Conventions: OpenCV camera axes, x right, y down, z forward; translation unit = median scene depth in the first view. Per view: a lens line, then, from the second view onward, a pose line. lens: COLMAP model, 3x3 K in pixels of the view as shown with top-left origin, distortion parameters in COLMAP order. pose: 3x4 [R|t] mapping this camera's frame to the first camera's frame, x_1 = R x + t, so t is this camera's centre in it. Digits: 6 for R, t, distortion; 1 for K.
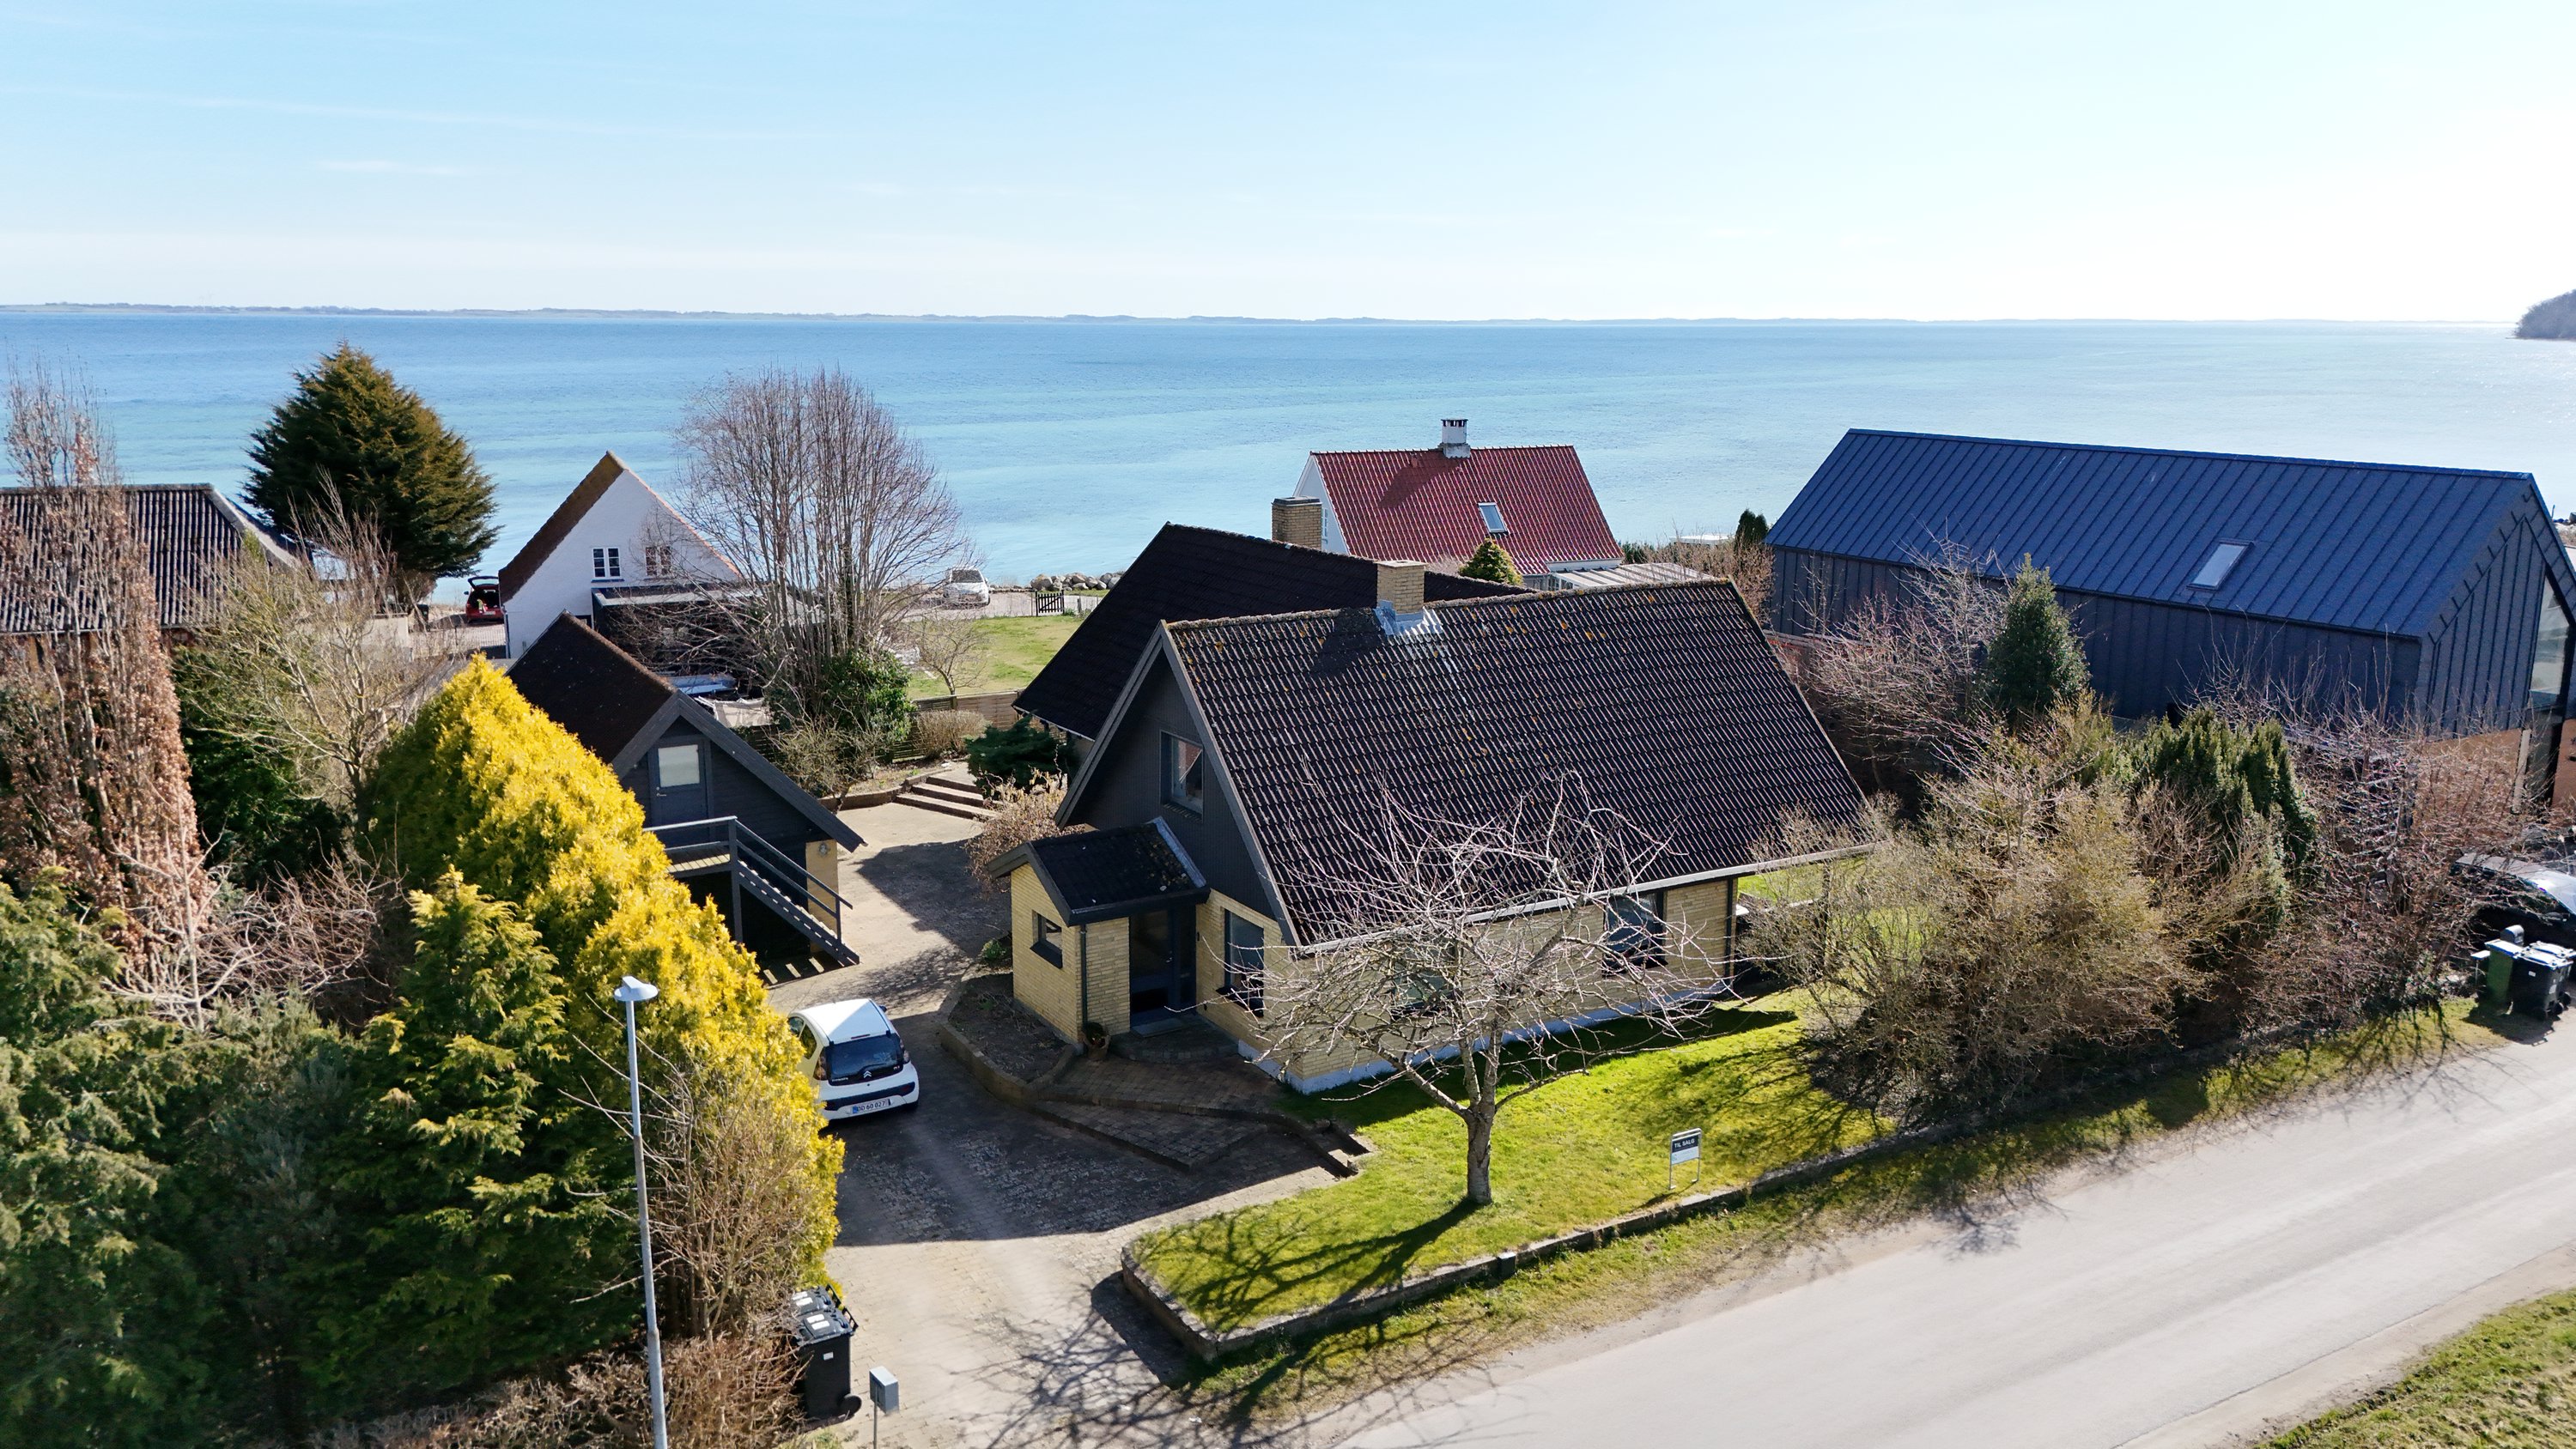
lens RADIAL K [[1903.0, 0, 1288.0], [0, 1903.0, 724.5], [0, 0, 1]] dist [0.071738, -0.058798]
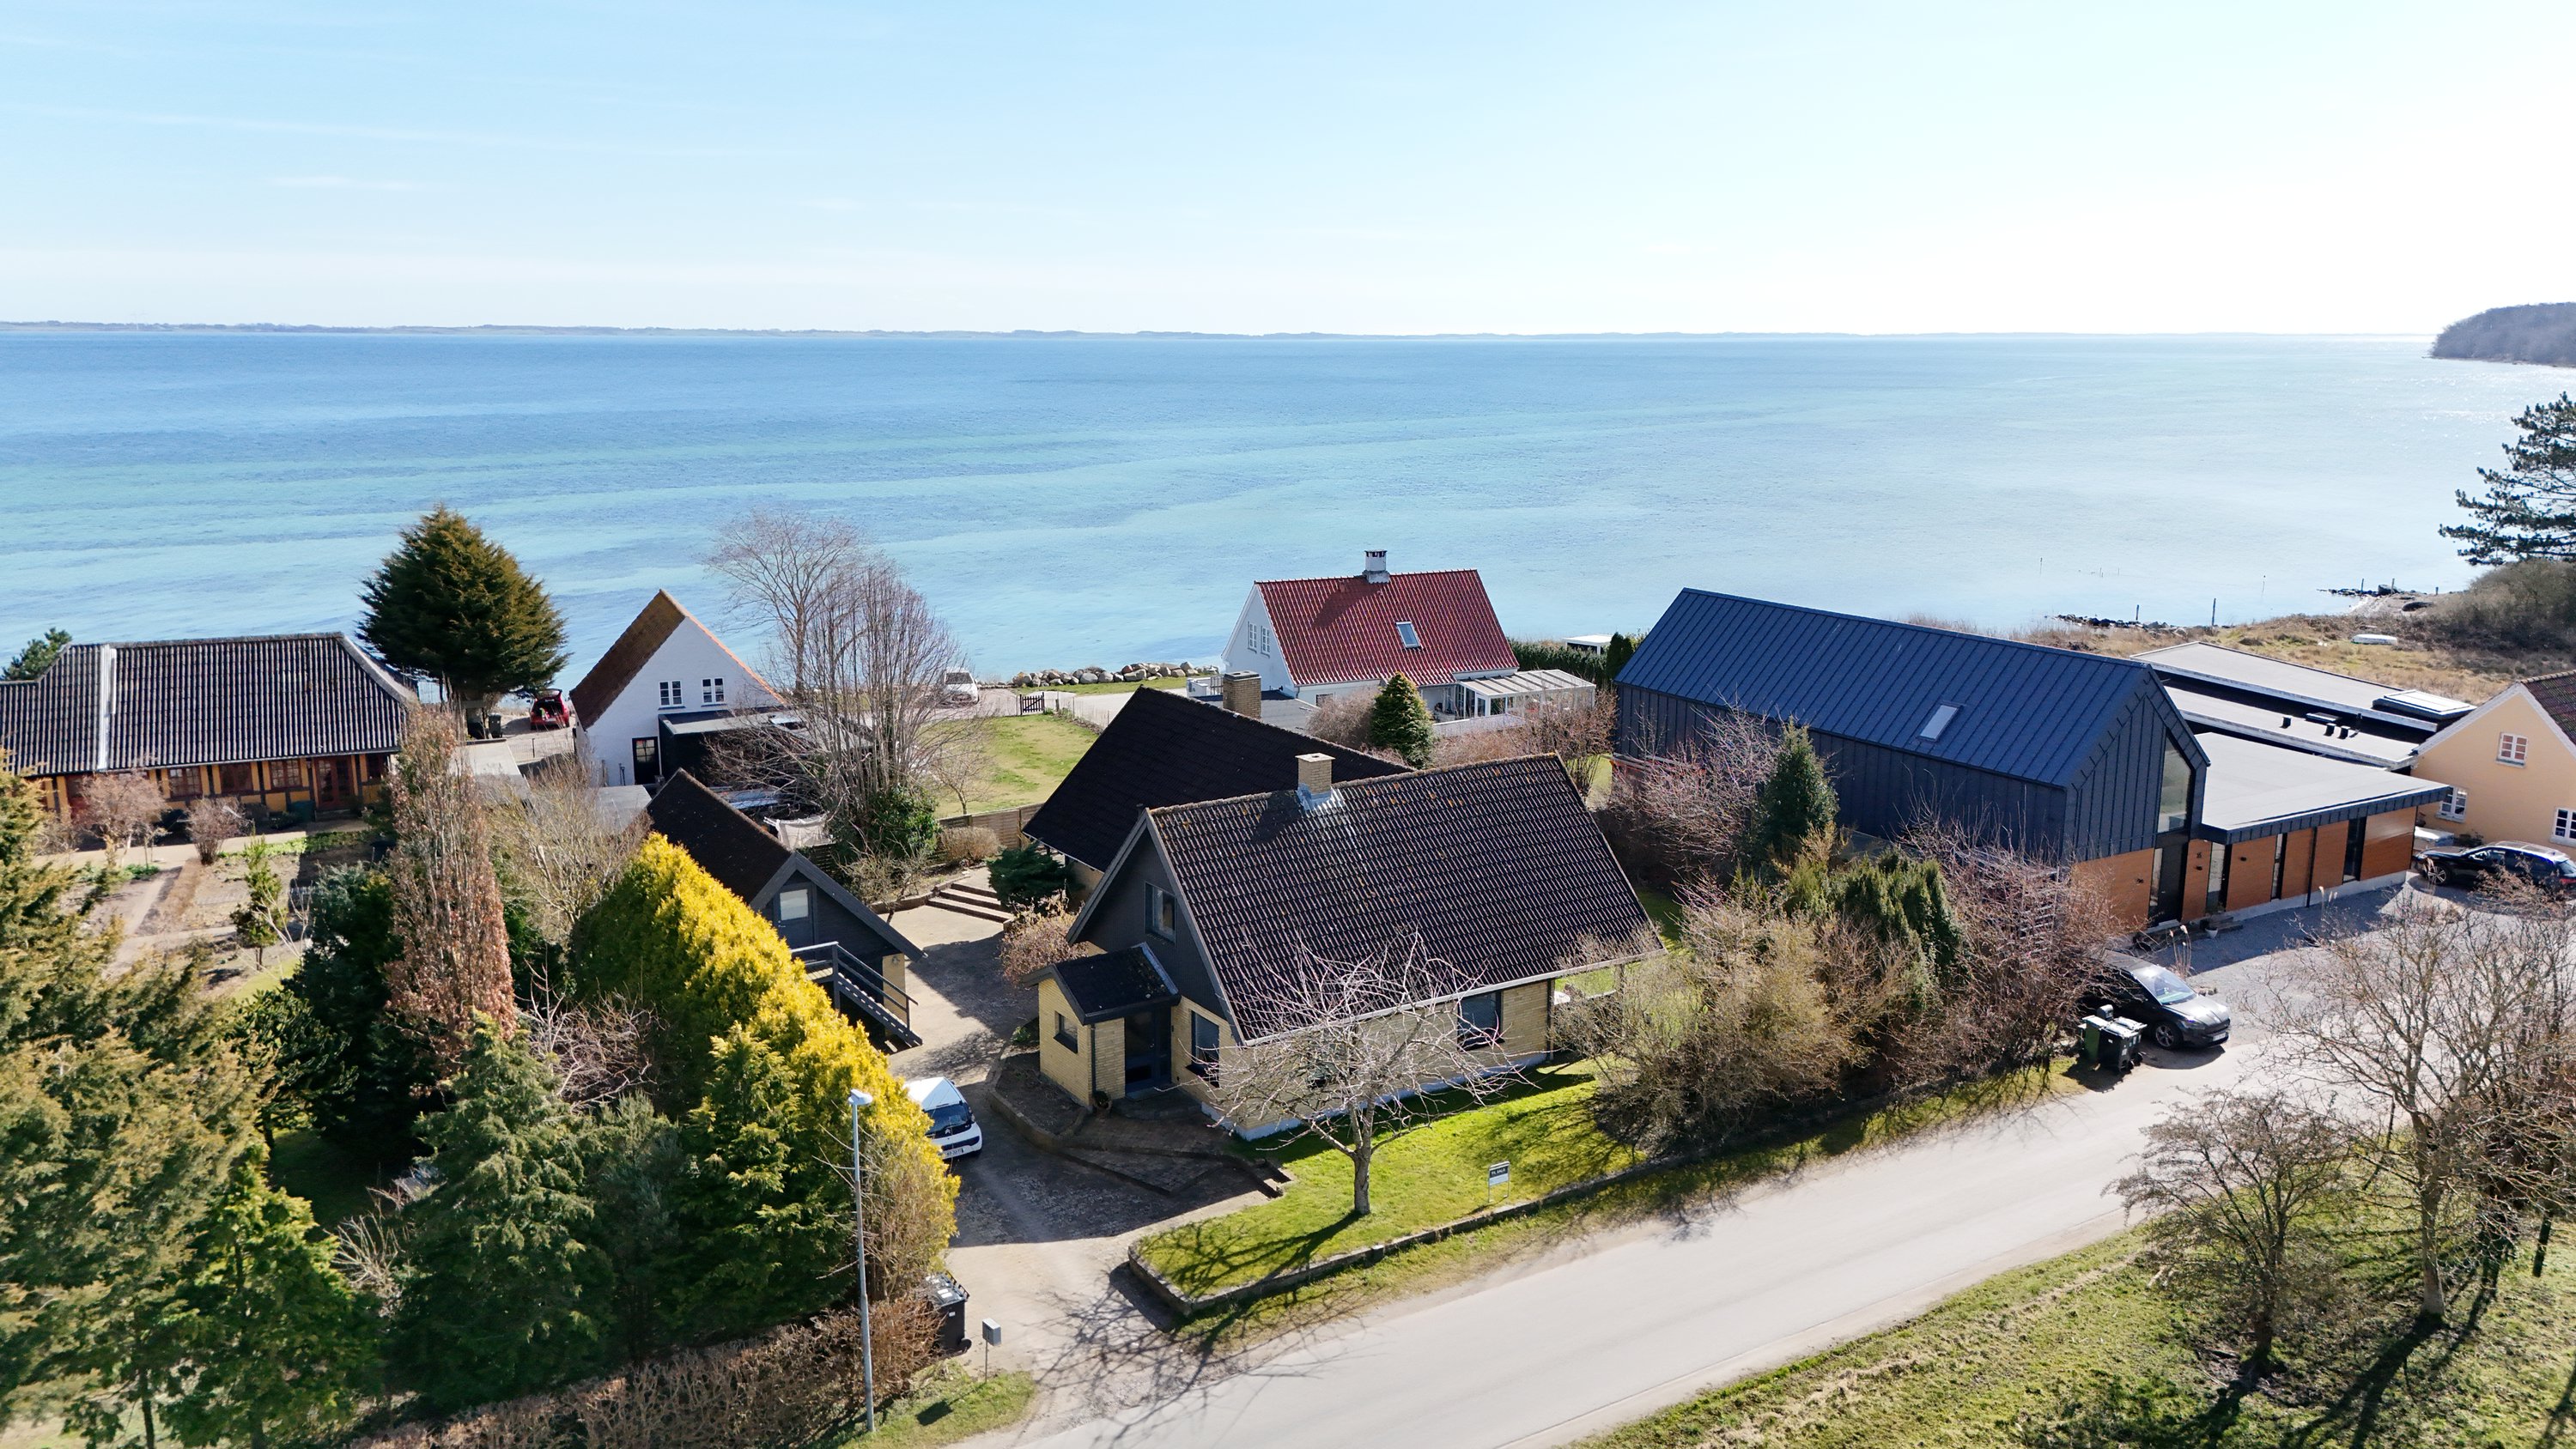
lens RADIAL K [[1901.2, 0, 1298.9], [0, 1901.2, 720.2], [0, 0, 1]] dist [0.080610, -0.075365]
pose [[0.999482, -0.005685, 0.031681, 0.003462], [0.005999, 0.999934, -0.009827, -0.106985], [-0.031623, 0.010012, 0.999450, -0.438011]]
